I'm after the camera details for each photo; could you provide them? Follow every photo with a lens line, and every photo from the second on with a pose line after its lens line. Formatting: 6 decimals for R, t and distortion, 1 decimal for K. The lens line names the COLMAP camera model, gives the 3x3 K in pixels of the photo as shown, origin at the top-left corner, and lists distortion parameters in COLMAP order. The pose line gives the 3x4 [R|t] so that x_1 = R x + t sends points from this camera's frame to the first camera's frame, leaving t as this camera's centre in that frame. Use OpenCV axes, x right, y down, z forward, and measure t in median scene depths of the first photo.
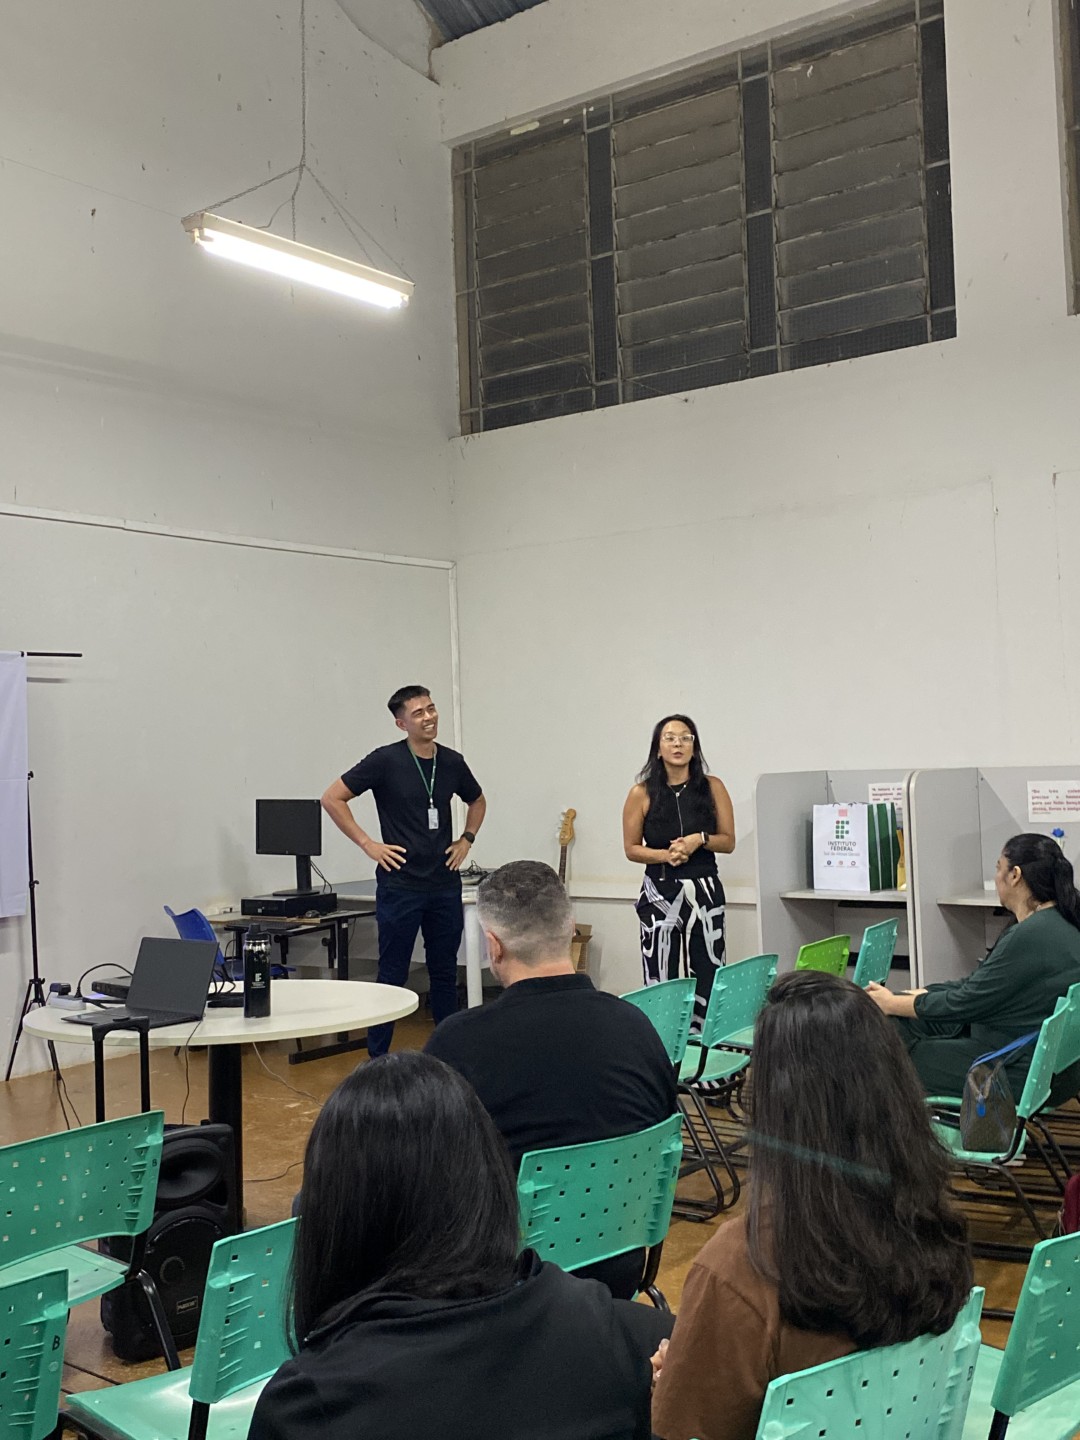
lens RADIAL K [[1565.2, 0, 540.0], [0, 1565.2, 720.0], [0, 0, 1]] dist [-0.012146, -0.023164]
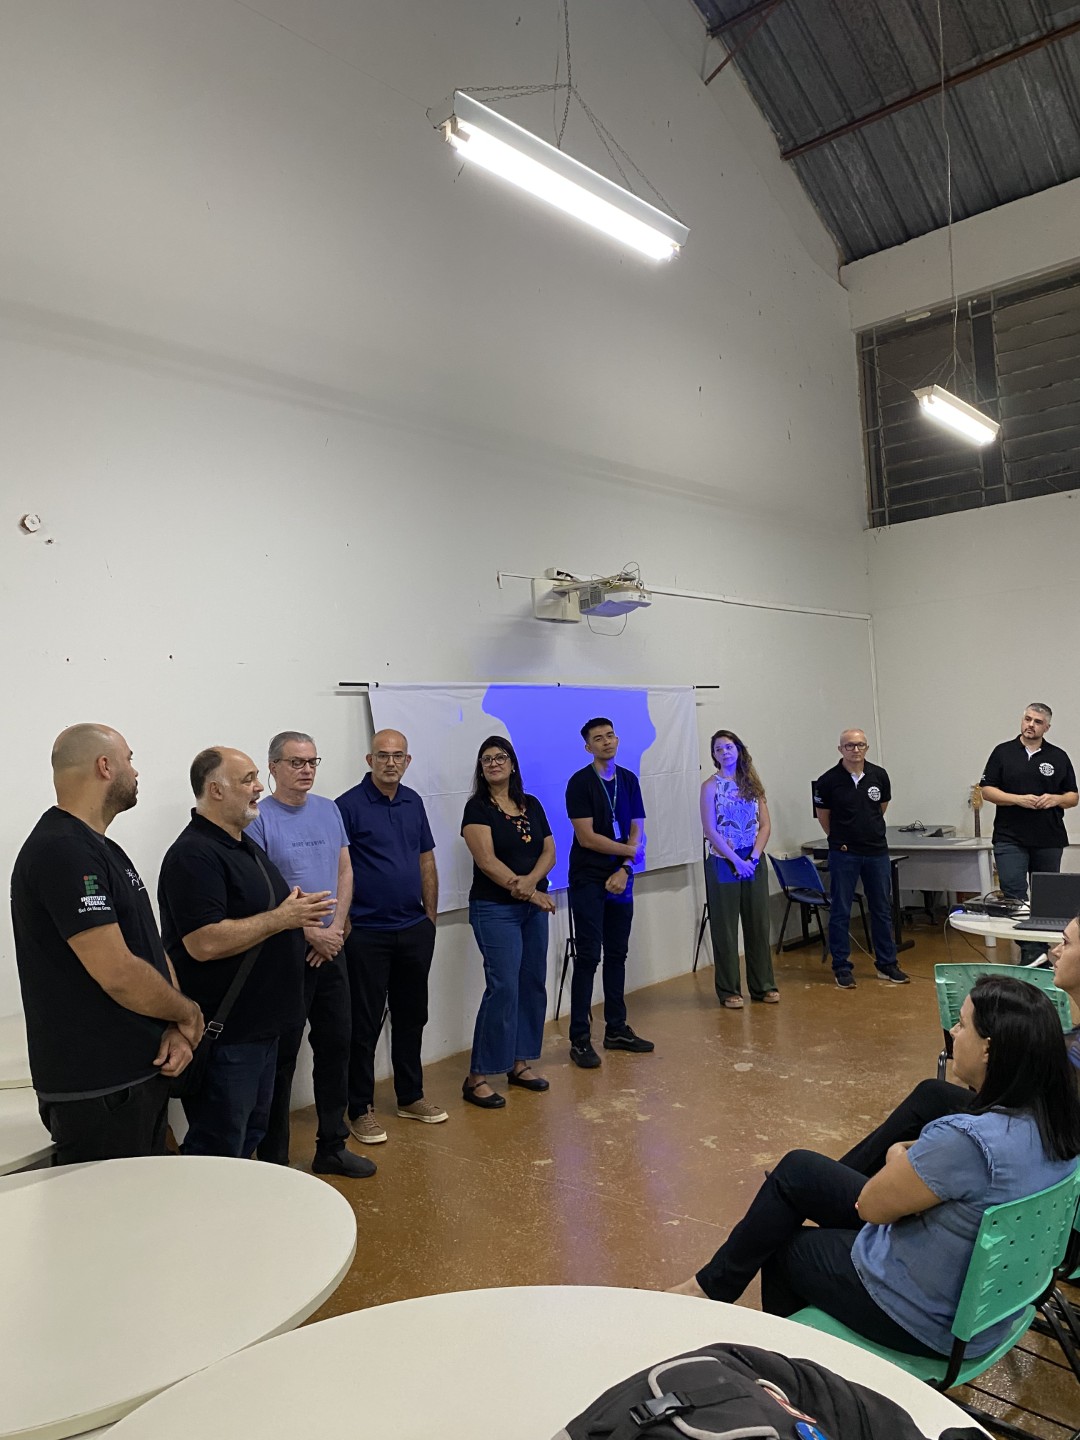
lens RADIAL K [[1166.5, 0, 540.0], [0, 1166.5, 720.0], [0, 0, 1]] dist [-0.003091, 0.002531]
pose [[0.998438, -0.046220, -0.031395, -0.340229], [0.045451, 0.998659, -0.024772, 0.009112], [0.032498, 0.023306, 0.999200, -0.092537]]
